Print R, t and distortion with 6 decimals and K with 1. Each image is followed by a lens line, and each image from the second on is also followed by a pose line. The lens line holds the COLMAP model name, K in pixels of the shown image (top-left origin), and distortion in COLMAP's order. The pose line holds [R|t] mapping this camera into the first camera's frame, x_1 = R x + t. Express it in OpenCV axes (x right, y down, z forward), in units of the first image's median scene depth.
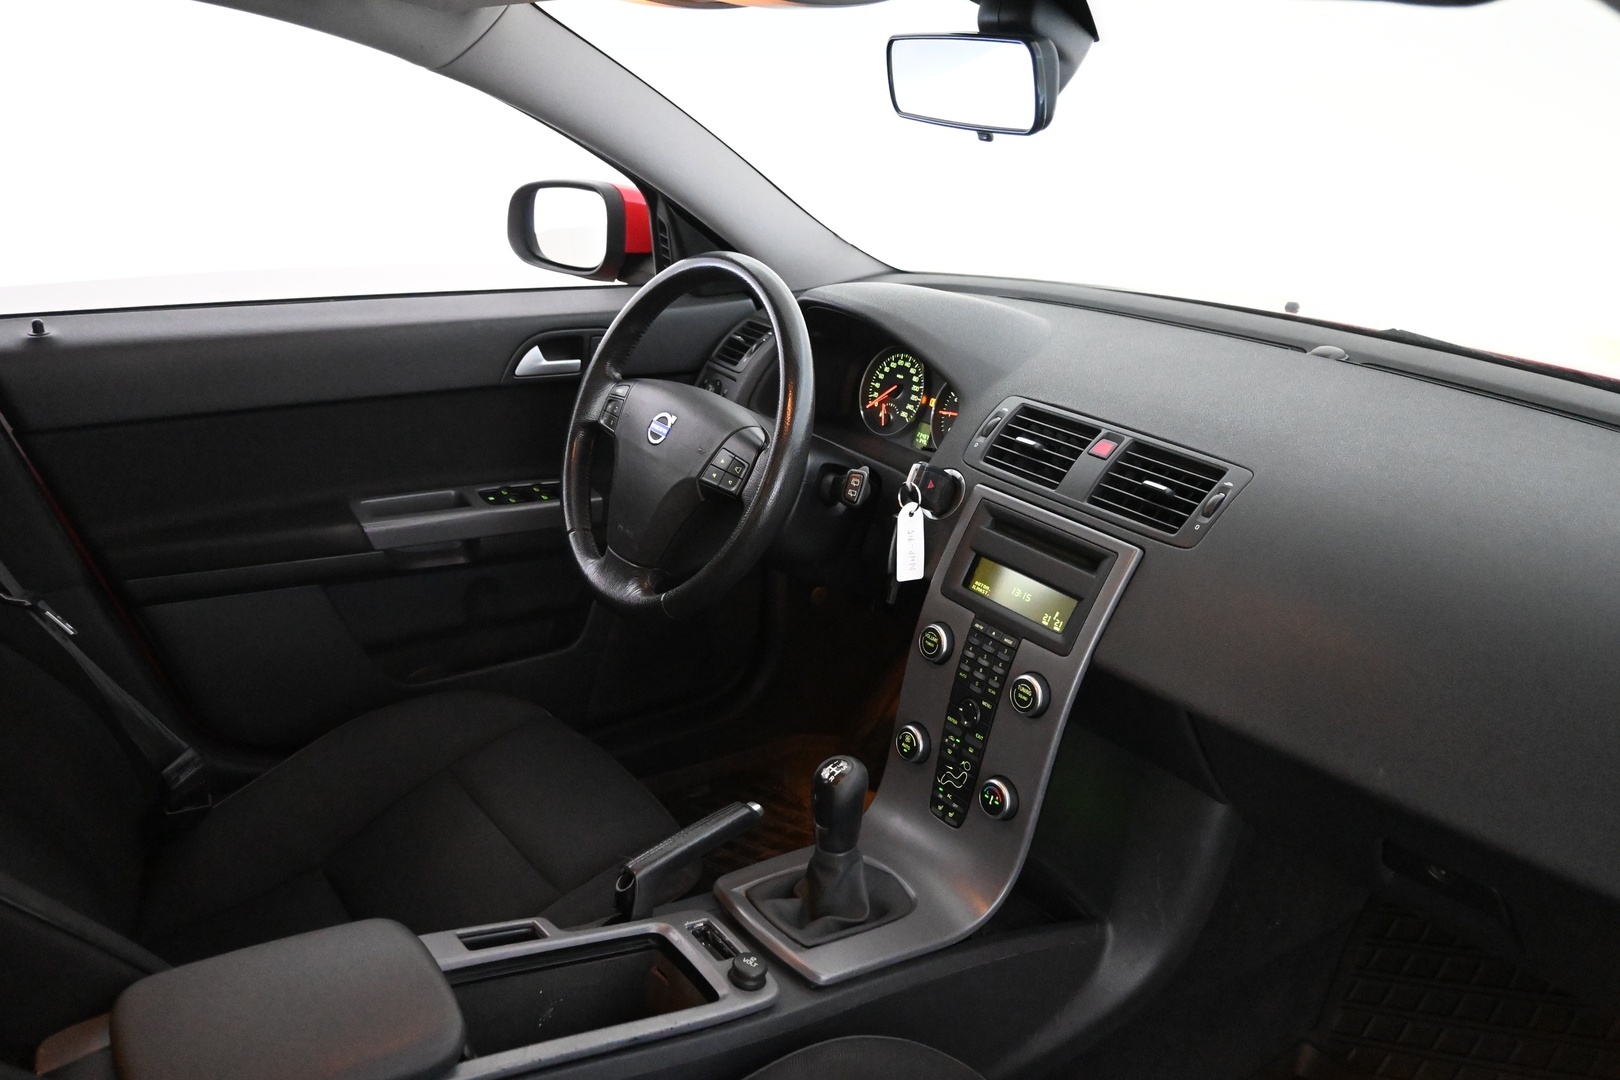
lens RADIAL K [[1246.8, 0, 810.0], [0, 1246.8, 540.0], [0, 0, 1]] dist [-0.011040, 0.004058]
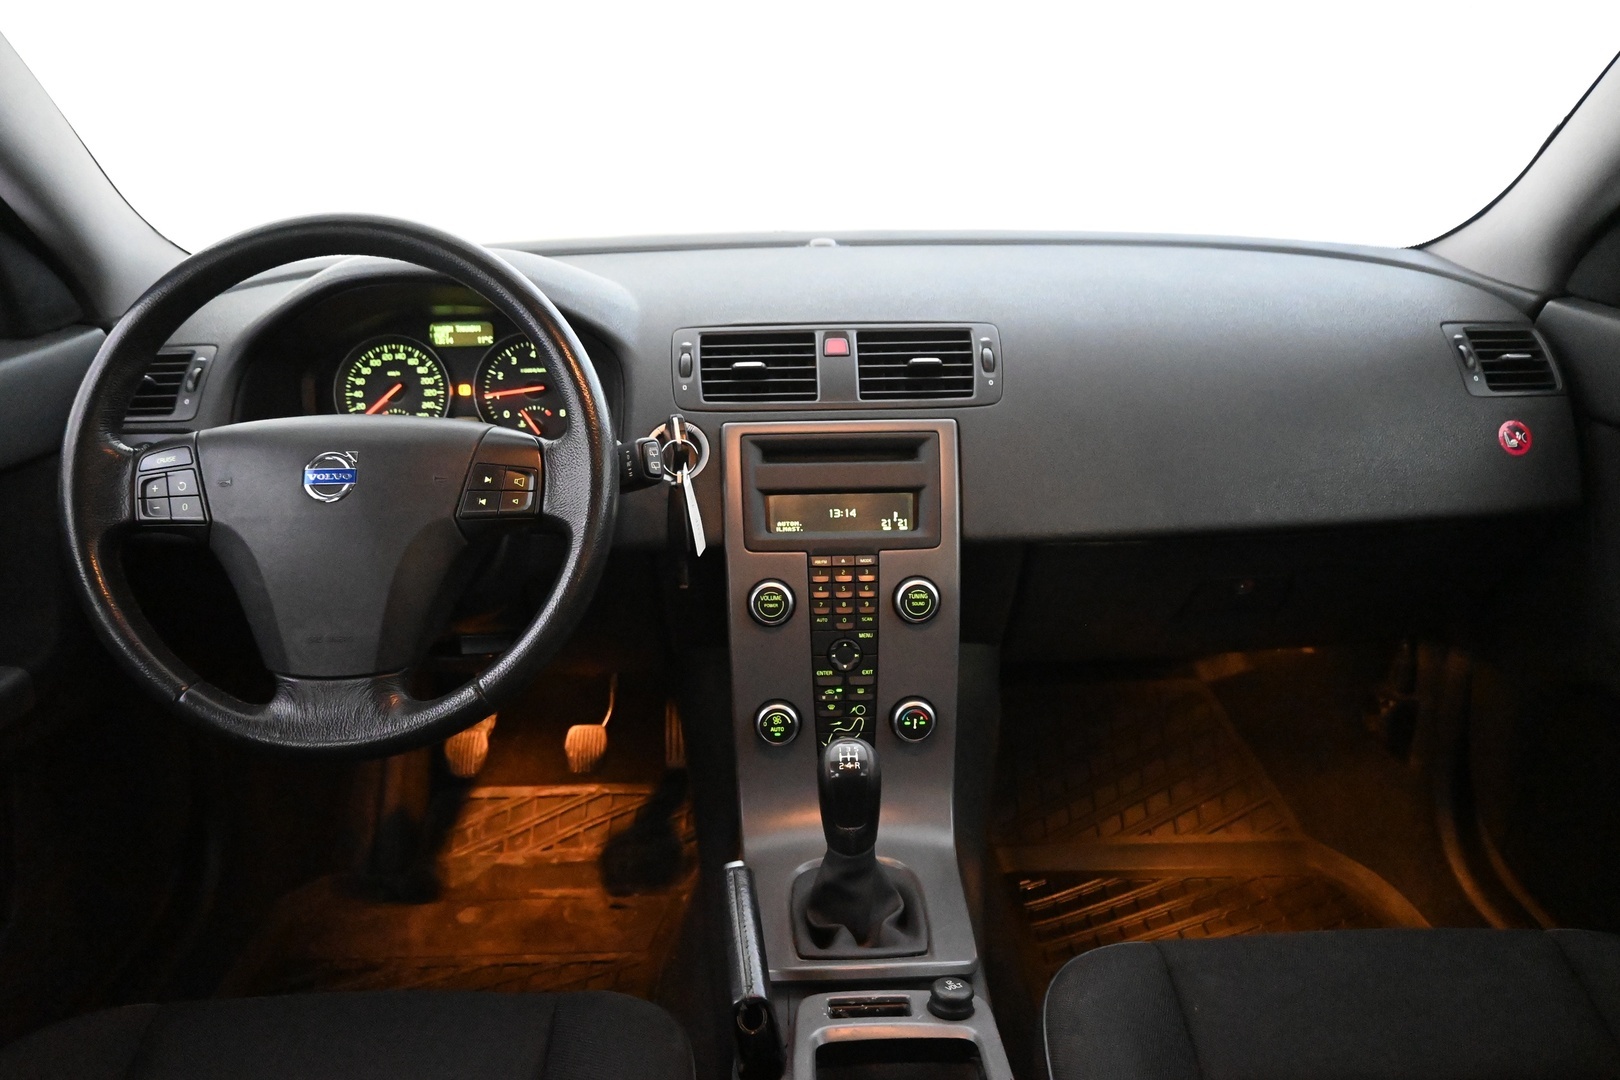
lens RADIAL K [[1246.8, 0, 810.0], [0, 1246.8, 540.0], [0, 0, 1]] dist [-0.011040, 0.004058]
pose [[0.574484, -0.310140, 0.757484, -0.542073], [0.328632, 0.934965, 0.133569, -0.068070], [-0.749646, 0.172200, 0.639045, 0.418927]]
